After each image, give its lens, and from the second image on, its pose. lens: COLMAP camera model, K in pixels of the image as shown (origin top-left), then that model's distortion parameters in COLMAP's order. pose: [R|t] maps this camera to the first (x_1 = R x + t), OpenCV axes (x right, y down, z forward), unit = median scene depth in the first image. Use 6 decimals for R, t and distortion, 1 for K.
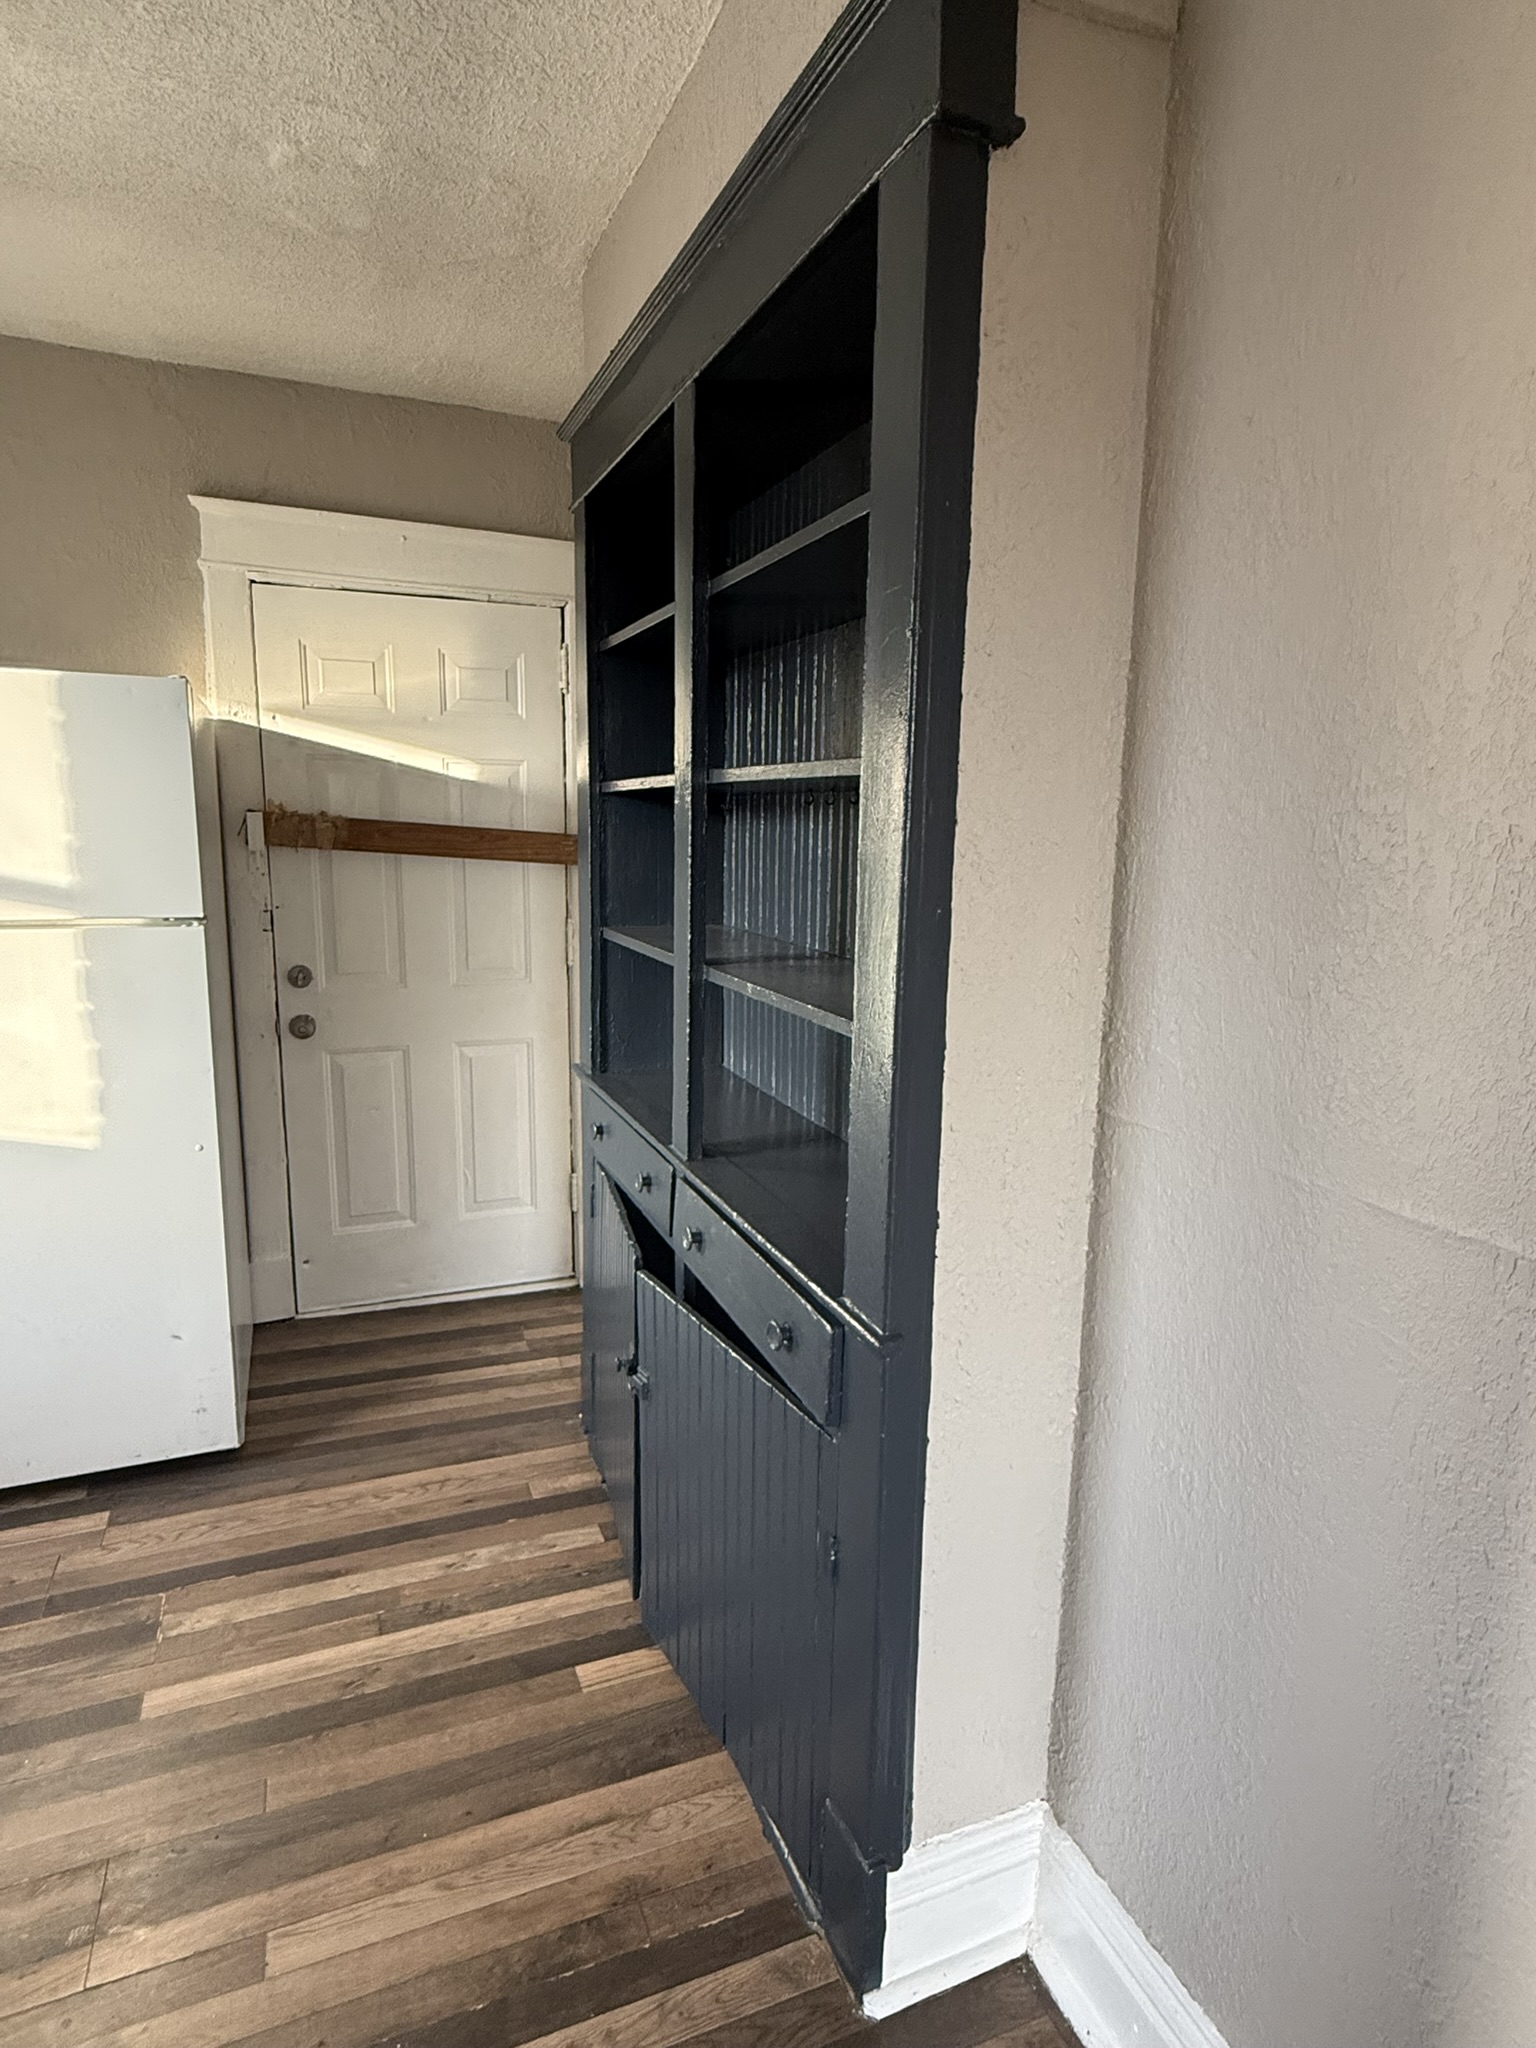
lens RADIAL K [[1125.8, 0, 769.5], [0, 1125.8, 1018.0], [0, 0, 1]] dist [-0.002401, -0.001190]
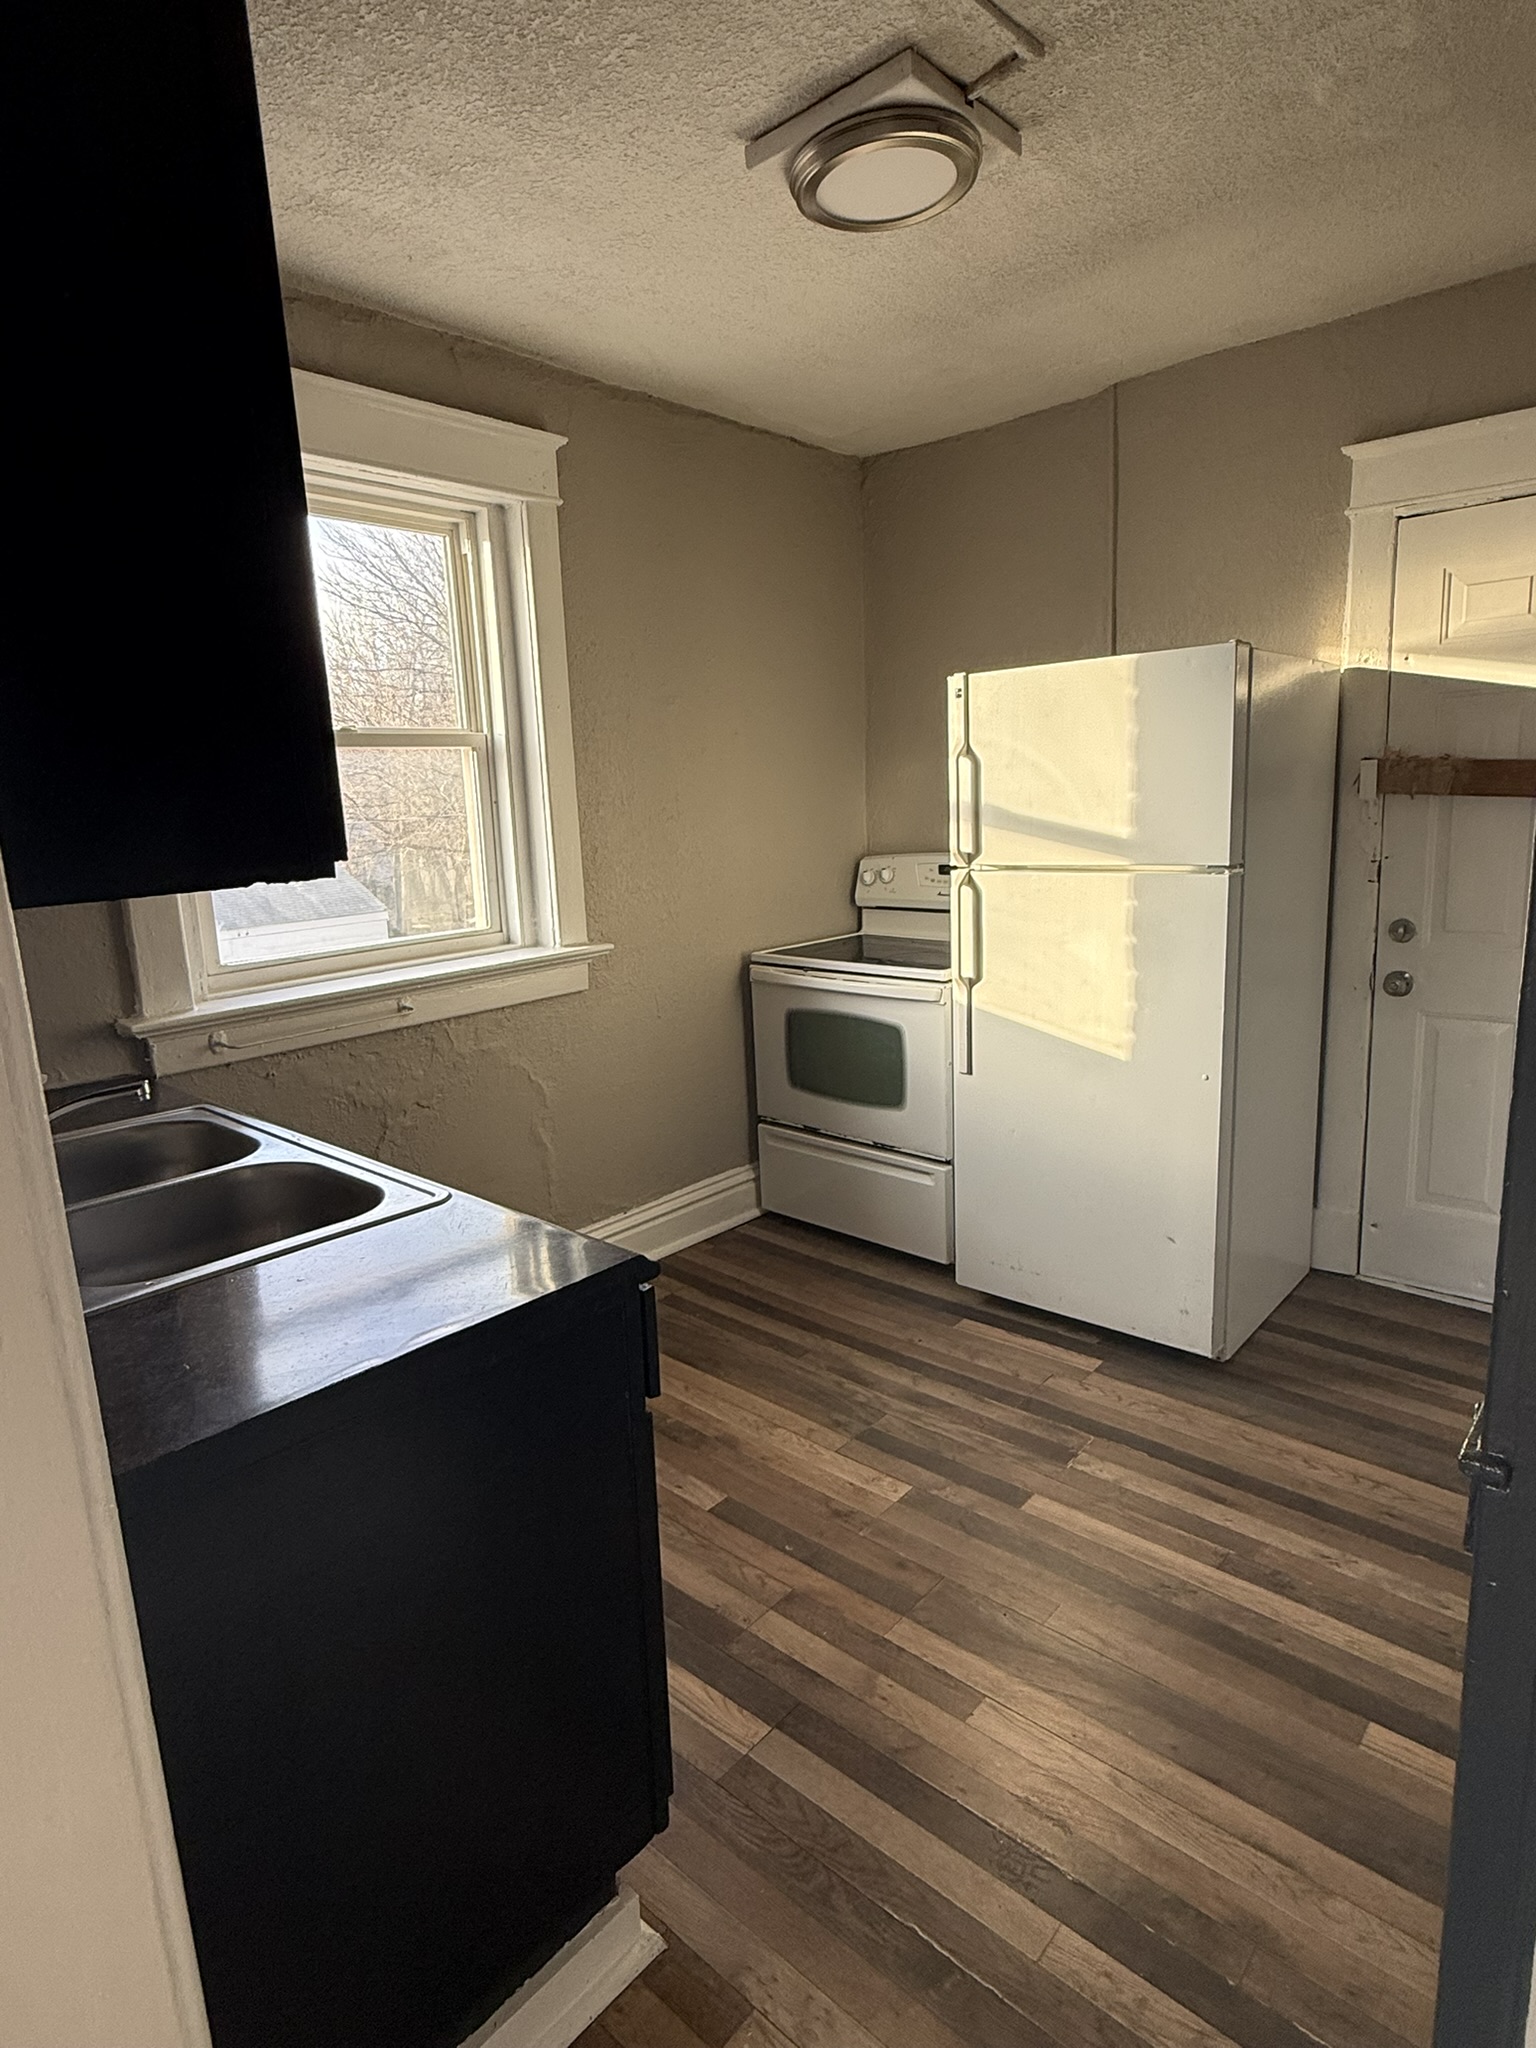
lens RADIAL K [[1125.8, 0, 769.5], [0, 1125.8, 1018.0], [0, 0, 1]] dist [-0.002401, -0.001190]
pose [[0.438034, 0.139688, -0.888039, 0.292914], [-0.098404, 0.989368, 0.107088, -0.018848], [0.893556, 0.040478, 0.447122, 0.139560]]
